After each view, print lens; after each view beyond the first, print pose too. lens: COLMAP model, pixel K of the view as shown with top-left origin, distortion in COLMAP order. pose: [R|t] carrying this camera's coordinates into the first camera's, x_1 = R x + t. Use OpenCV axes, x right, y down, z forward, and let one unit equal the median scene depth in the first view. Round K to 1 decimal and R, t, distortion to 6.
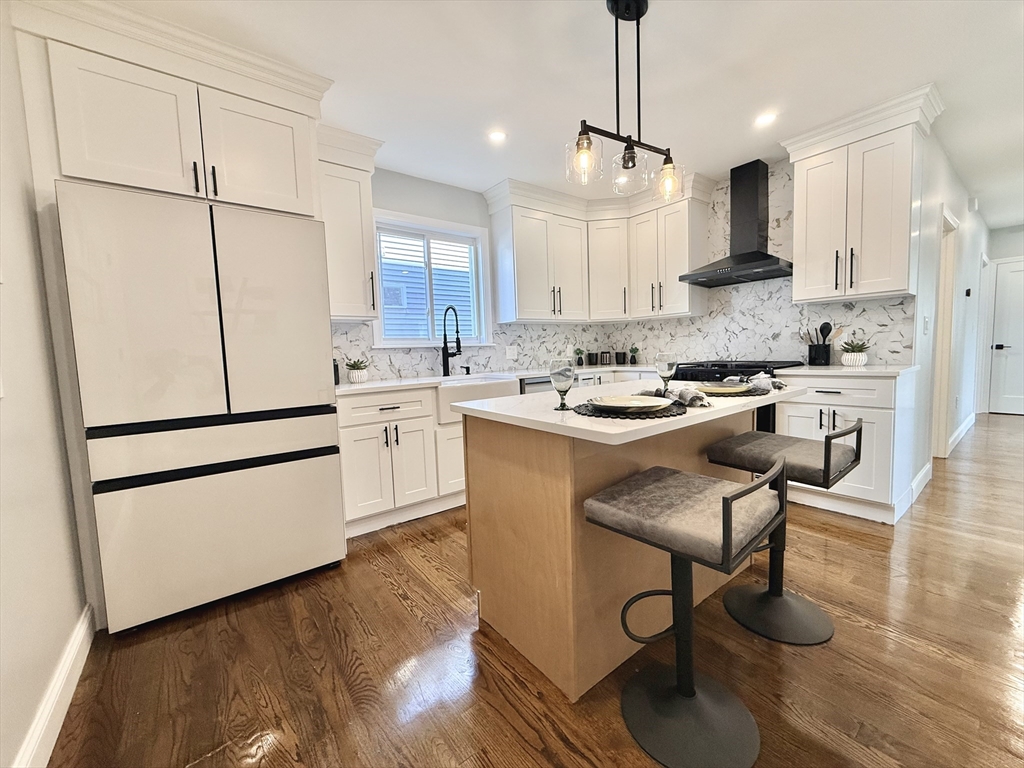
lens RADIAL K [[407.2, 0, 512.6], [0, 407.2, 379.6], [0, 0, 1]] dist [-0.000624, 0.000139]
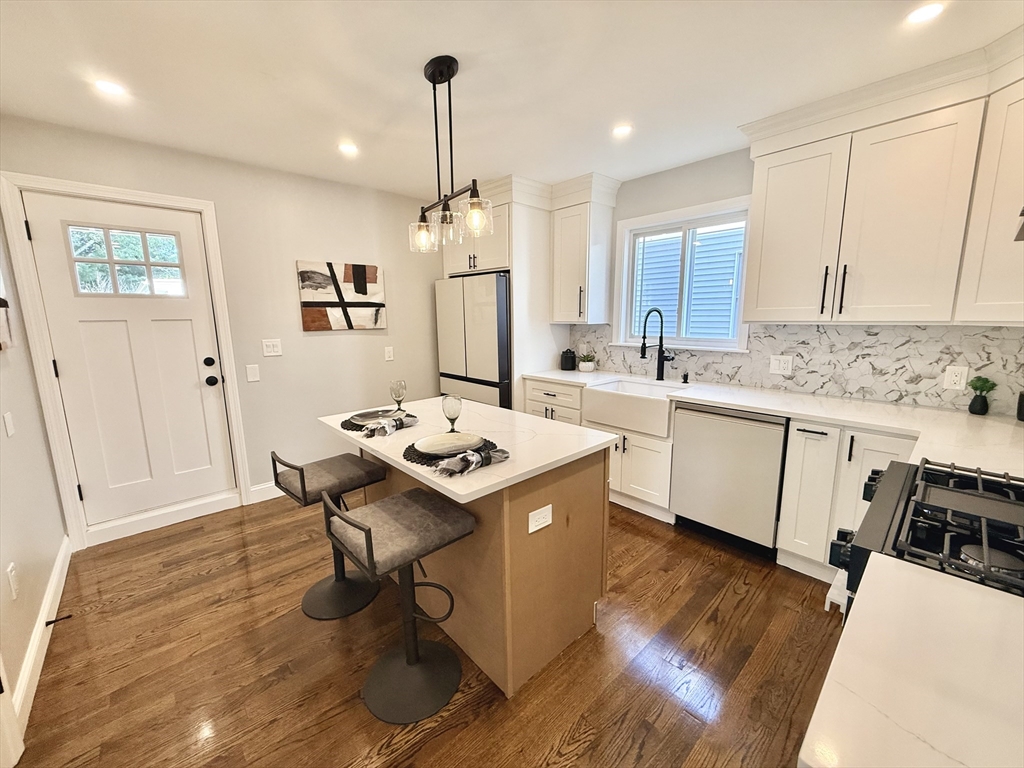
lens RADIAL K [[407.2, 0, 507.8], [0, 407.2, 378.1], [0, 0, 1]] dist [-0.000624, 0.000139]
pose [[0.087401, 0.186701, -0.978521, 0.745177], [-0.063599, 0.981322, 0.181555, -0.164501], [0.994141, 0.046365, 0.097642, 0.549172]]
